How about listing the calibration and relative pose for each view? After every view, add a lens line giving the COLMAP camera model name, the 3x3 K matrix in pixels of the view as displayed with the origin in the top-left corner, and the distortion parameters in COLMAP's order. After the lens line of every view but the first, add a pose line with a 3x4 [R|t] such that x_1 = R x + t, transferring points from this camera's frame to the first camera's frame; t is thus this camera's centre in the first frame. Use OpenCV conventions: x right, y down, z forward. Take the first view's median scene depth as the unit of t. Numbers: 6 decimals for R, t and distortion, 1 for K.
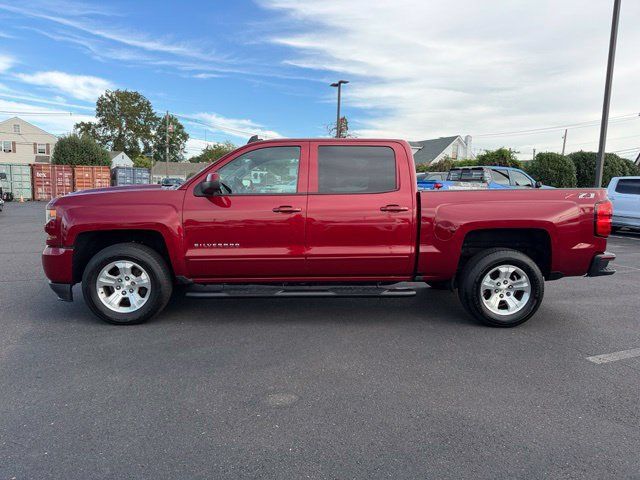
lens RADIAL K [[465.3, 0, 320.8], [0, 465.3, 243.0], [0, 0, 1]] dist [0.009838, -0.016779]
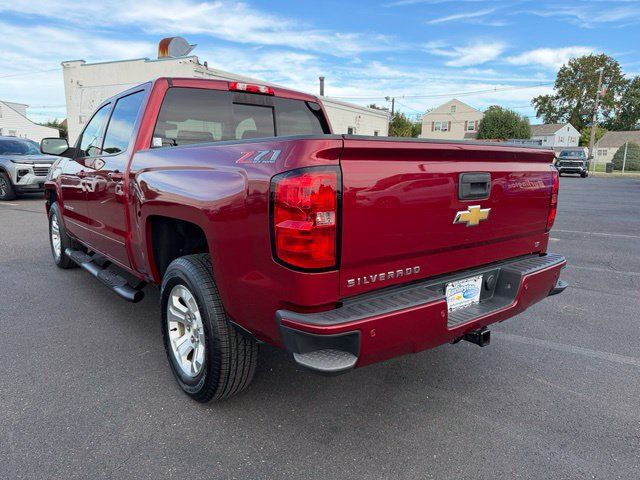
lens RADIAL K [[465.3, 0, 325.5], [0, 465.3, 241.3], [0, 0, 1]] dist [0.009838, -0.016779]
pose [[0.591343, 0.126219, -0.796481, 0.047472], [-0.088191, 0.991873, 0.091706, -0.003040], [0.801583, 0.016013, 0.597669, 0.044210]]
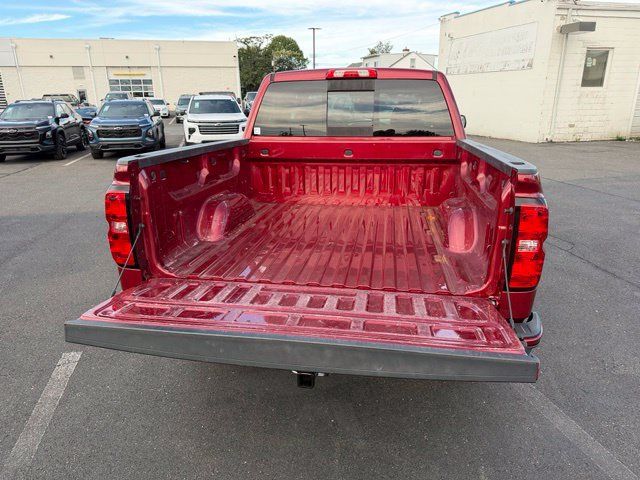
lens RADIAL K [[465.3, 0, 316.5], [0, 465.3, 241.2], [0, 0, 1]] dist [0.009838, -0.016779]
pose [[-0.207718, 0.266968, -0.941053, 0.053674], [-0.104574, 0.950463, 0.292720, -0.010469], [0.972583, 0.159213, -0.169510, 0.072632]]
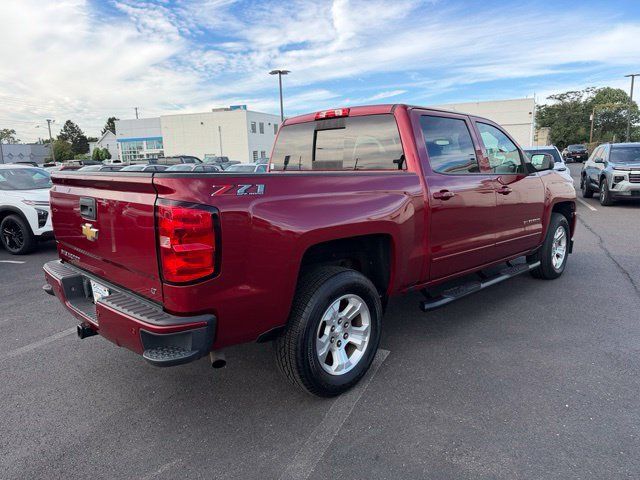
lens RADIAL K [[465.3, 0, 317.9], [0, 465.3, 237.4], [0, 0, 1]] dist [0.009838, -0.016779]
pose [[-0.758517, 0.096339, -0.644492, 0.039857], [-0.065895, 0.972603, 0.222939, -0.011244], [0.648313, 0.211572, -0.731388, 0.104298]]
